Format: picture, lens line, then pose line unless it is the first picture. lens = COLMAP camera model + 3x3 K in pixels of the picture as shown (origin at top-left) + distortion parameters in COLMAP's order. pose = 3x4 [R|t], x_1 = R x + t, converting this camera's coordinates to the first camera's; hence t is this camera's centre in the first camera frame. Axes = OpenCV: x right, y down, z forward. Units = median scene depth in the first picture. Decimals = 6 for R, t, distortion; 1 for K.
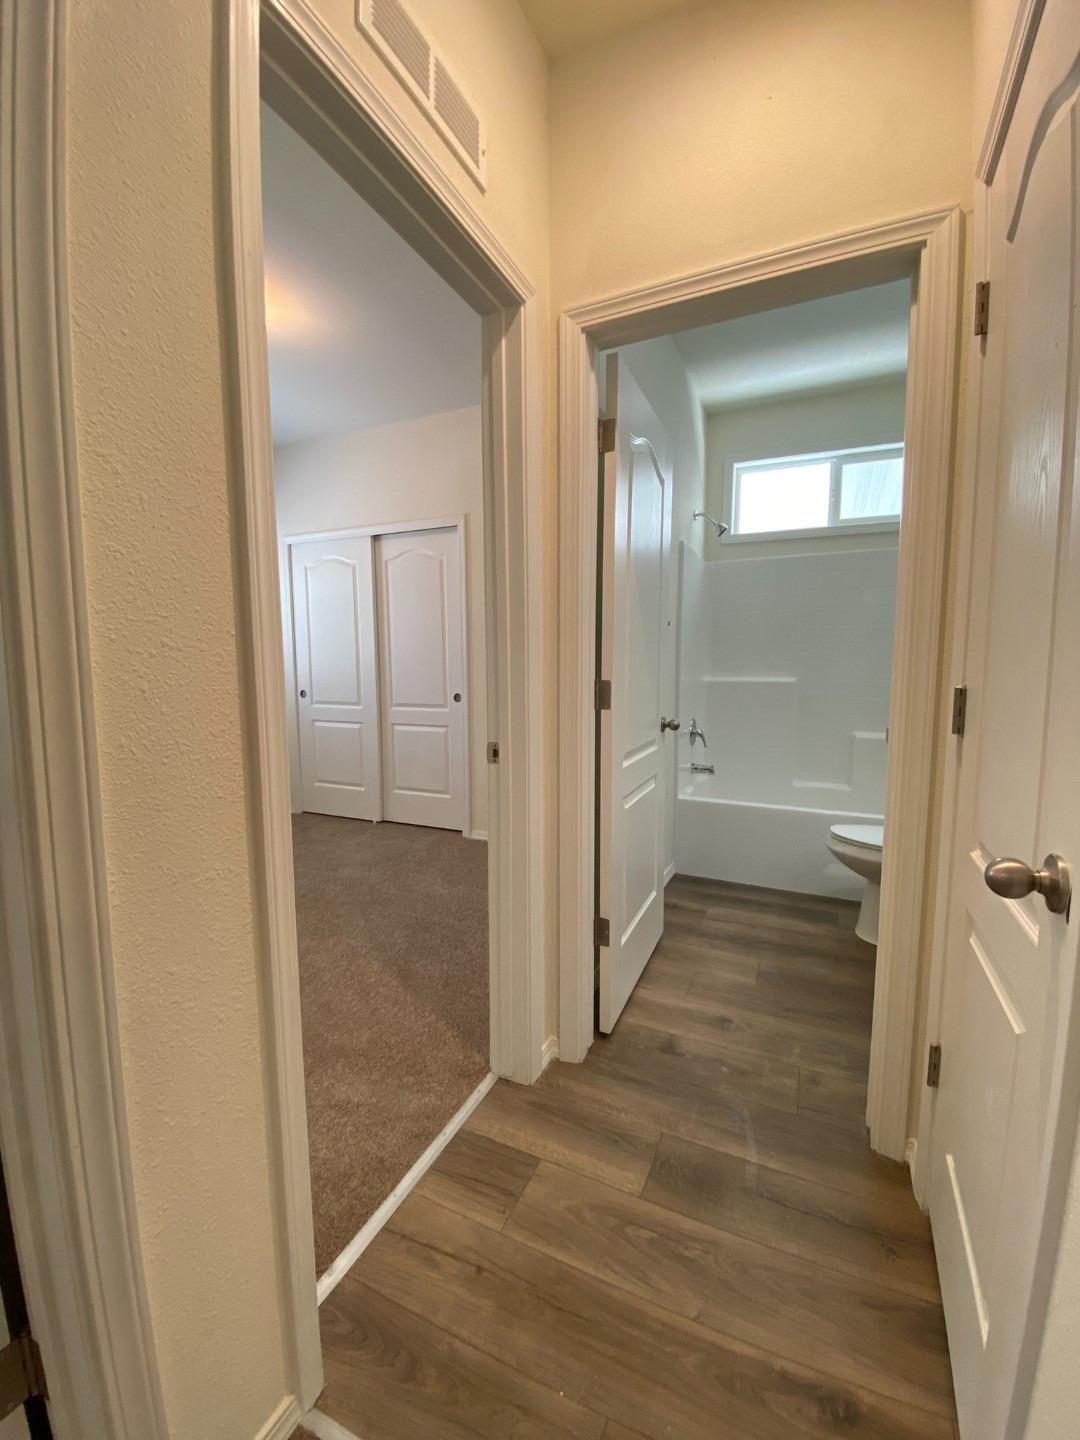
lens RADIAL K [[585.6, 0, 540.0], [0, 585.6, 720.0], [0, 0, 1]] dist [0.017776, -0.019211]
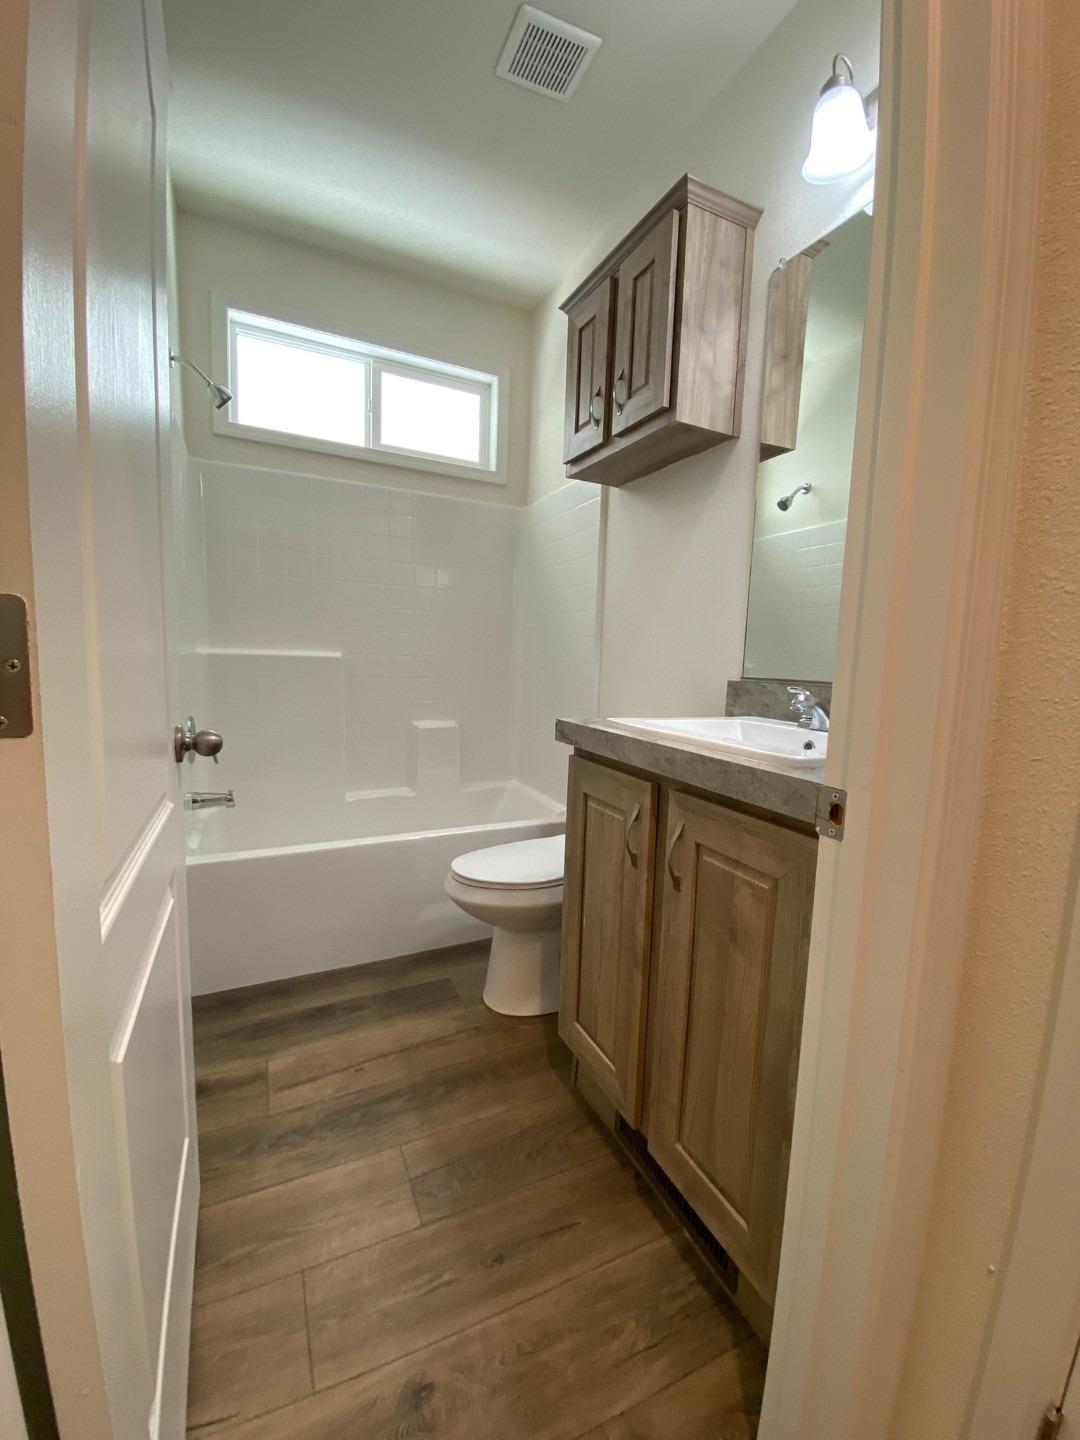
lens RADIAL K [[585.6, 0, 540.0], [0, 585.6, 720.0], [0, 0, 1]] dist [0.017776, -0.019211]
pose [[0.642284, -0.062562, 0.763910, 0.059710], [0.039243, 0.998040, 0.048743, -0.020756], [-0.765462, -0.001329, 0.643480, 0.558821]]
